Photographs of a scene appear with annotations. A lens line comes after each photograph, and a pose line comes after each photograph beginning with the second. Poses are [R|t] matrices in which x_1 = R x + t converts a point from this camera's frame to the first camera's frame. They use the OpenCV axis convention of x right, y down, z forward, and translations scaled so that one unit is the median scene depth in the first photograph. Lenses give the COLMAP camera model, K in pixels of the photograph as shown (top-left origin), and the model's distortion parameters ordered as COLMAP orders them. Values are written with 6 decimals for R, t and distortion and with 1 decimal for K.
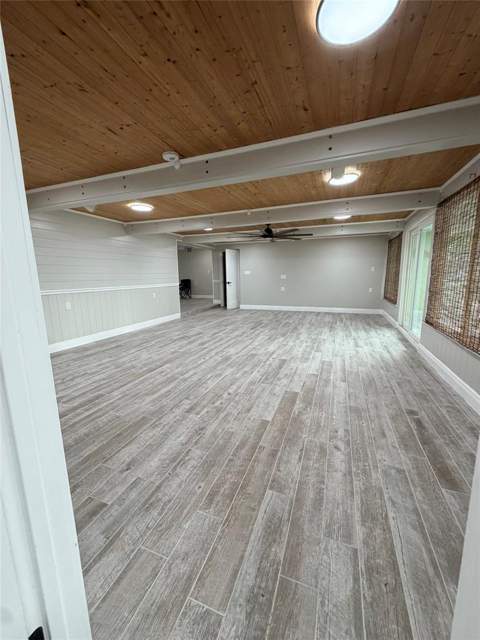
lens RADIAL K [[255.1, 0, 240.0], [0, 255.1, 320.0], [0, 0, 1]] dist [-0.000437, 0.000317]
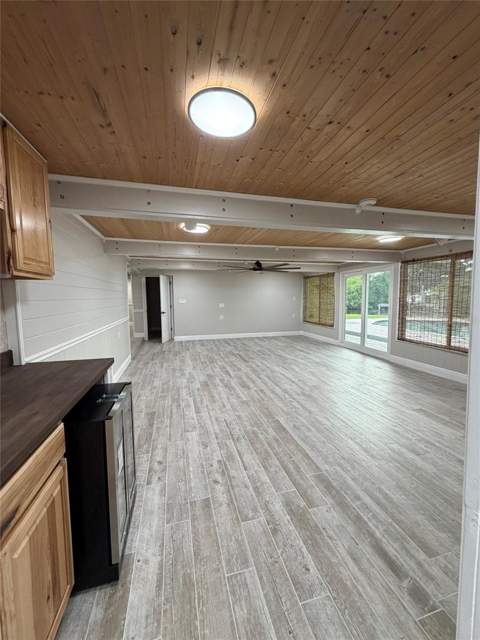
lens RADIAL K [[255.1, 0, 240.0], [0, 255.1, 320.0], [0, 0, 1]] dist [-0.000437, 0.000317]
pose [[0.811225, -0.047398, 0.582810, -0.797170], [0.098451, 0.993552, -0.056233, -0.105077], [-0.576387, 0.102996, 0.810660, 0.320442]]
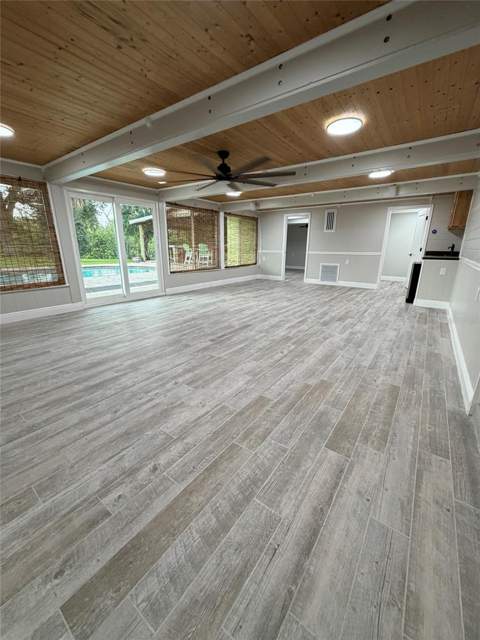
lens RADIAL K [[255.1, 0, 240.0], [0, 255.1, 320.0], [0, 0, 1]] dist [-0.000437, 0.000317]
pose [[-0.968305, -0.062809, 0.241744, -0.147902], [0.048173, 0.902731, 0.427500, -0.398411], [-0.245081, 0.425596, -0.871093, 2.365204]]
